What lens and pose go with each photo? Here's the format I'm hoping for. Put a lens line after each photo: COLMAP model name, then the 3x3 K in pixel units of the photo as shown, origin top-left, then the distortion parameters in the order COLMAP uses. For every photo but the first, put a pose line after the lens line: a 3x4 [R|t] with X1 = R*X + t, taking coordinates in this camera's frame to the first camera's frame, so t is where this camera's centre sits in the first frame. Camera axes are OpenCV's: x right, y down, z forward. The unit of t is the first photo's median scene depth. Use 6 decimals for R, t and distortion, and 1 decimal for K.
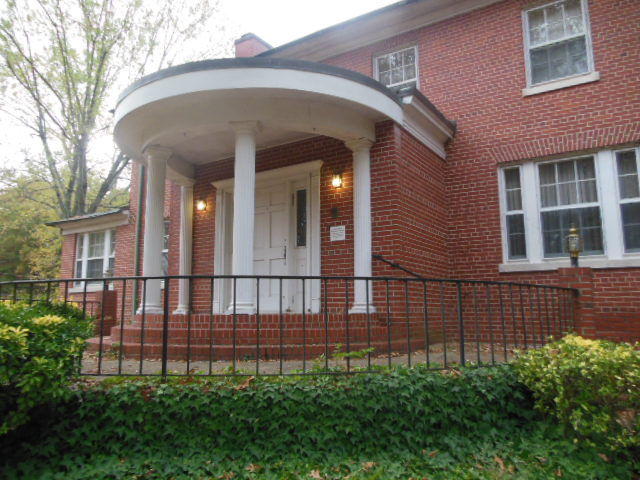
lens RADIAL K [[486.5, 0, 322.4], [0, 486.5, 237.4], [0, 0, 1]] dist [-0.034015, 0.053791]
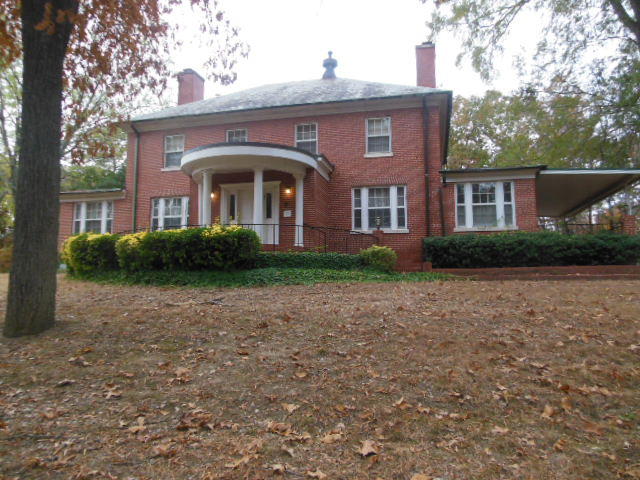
lens RADIAL K [[486.5, 0, 323.6], [0, 486.5, 237.9], [0, 0, 1]] dist [-0.034015, 0.053791]
pose [[0.942065, 0.035870, 0.333507, -0.533401], [-0.052015, 0.997861, 0.039603, 0.005667], [-0.331373, -0.054656, 0.941915, -1.156701]]
